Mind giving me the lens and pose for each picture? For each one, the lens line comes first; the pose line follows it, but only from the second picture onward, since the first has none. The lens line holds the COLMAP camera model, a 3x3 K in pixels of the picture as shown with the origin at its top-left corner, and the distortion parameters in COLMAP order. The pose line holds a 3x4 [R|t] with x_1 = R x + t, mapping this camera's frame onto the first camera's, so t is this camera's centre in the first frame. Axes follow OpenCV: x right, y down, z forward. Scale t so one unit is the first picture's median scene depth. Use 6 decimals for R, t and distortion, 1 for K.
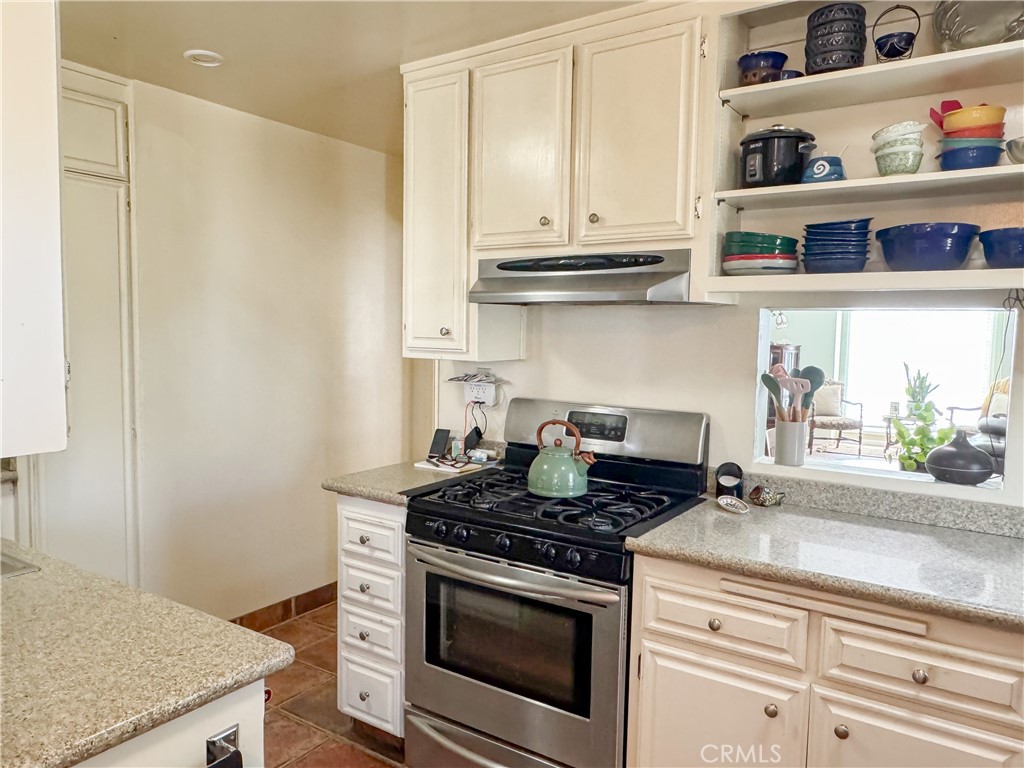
lens RADIAL K [[691.9, 0, 512.0], [0, 691.9, 384.0], [0, 0, 1]] dist [-0.009457, -0.001701]
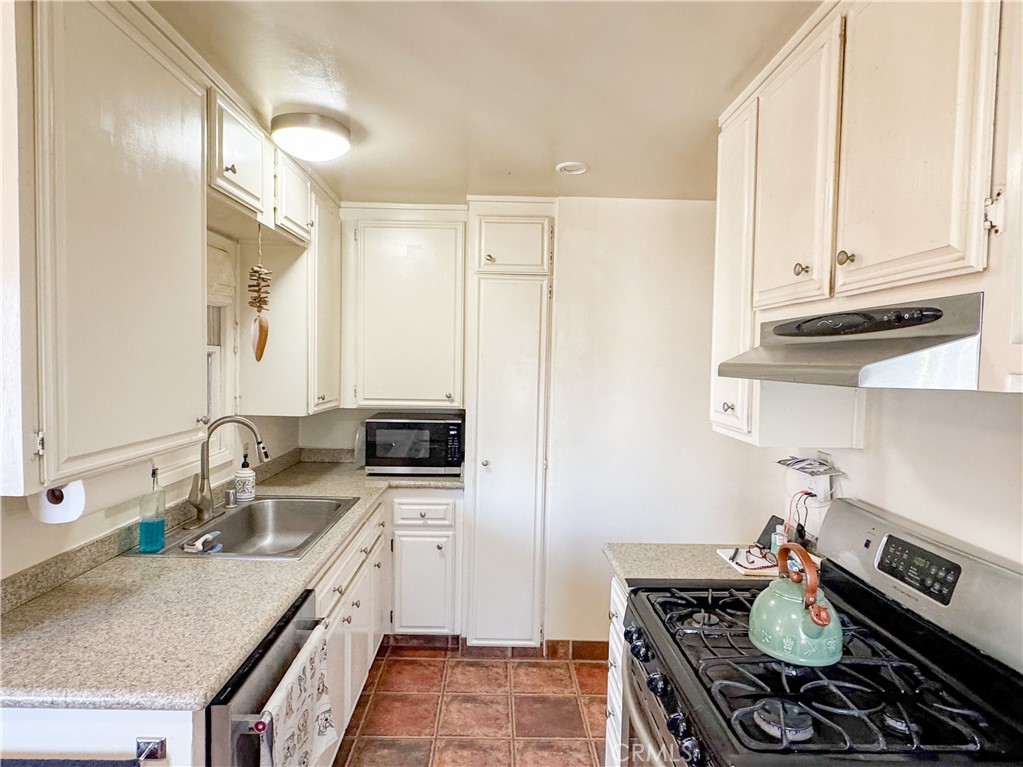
lens RADIAL K [[571.4, 0, 502.4], [0, 571.4, 386.7], [0, 0, 1]] dist [-0.001687, -0.004330]
pose [[0.582020, 0.033566, -0.812481, 0.328626], [-0.077379, 0.996900, -0.014245, -0.071732], [0.809485, 0.071160, 0.582813, 0.367015]]
